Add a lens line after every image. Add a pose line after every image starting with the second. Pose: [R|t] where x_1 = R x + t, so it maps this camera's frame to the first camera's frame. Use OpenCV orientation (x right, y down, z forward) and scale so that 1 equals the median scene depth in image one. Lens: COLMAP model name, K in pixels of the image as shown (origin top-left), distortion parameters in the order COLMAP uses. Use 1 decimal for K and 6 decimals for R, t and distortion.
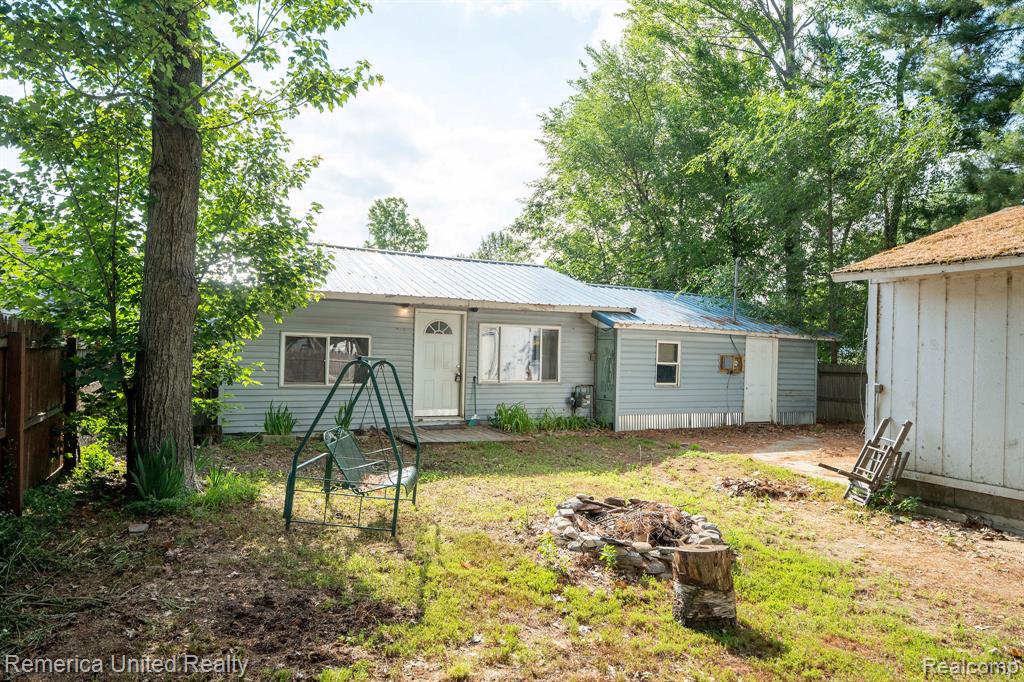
lens RADIAL K [[699.6, 0, 514.4], [0, 699.6, 338.5], [0, 0, 1]] dist [-0.007277, 0.001432]
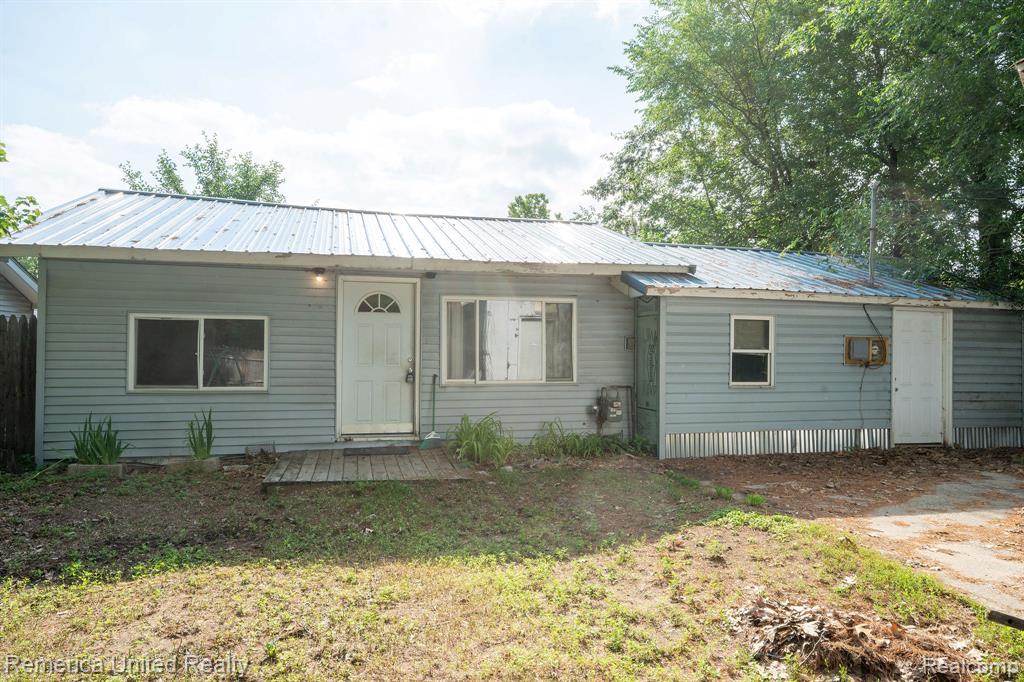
lens RADIAL K [[699.6, 0, 508.7], [0, 699.6, 347.6], [0, 0, 1]] dist [-0.007277, 0.001432]
pose [[0.969900, -0.019934, -0.242686, 0.162000], [0.022567, 0.999713, 0.008073, 0.022542], [0.242456, -0.013307, 0.970071, 0.338732]]
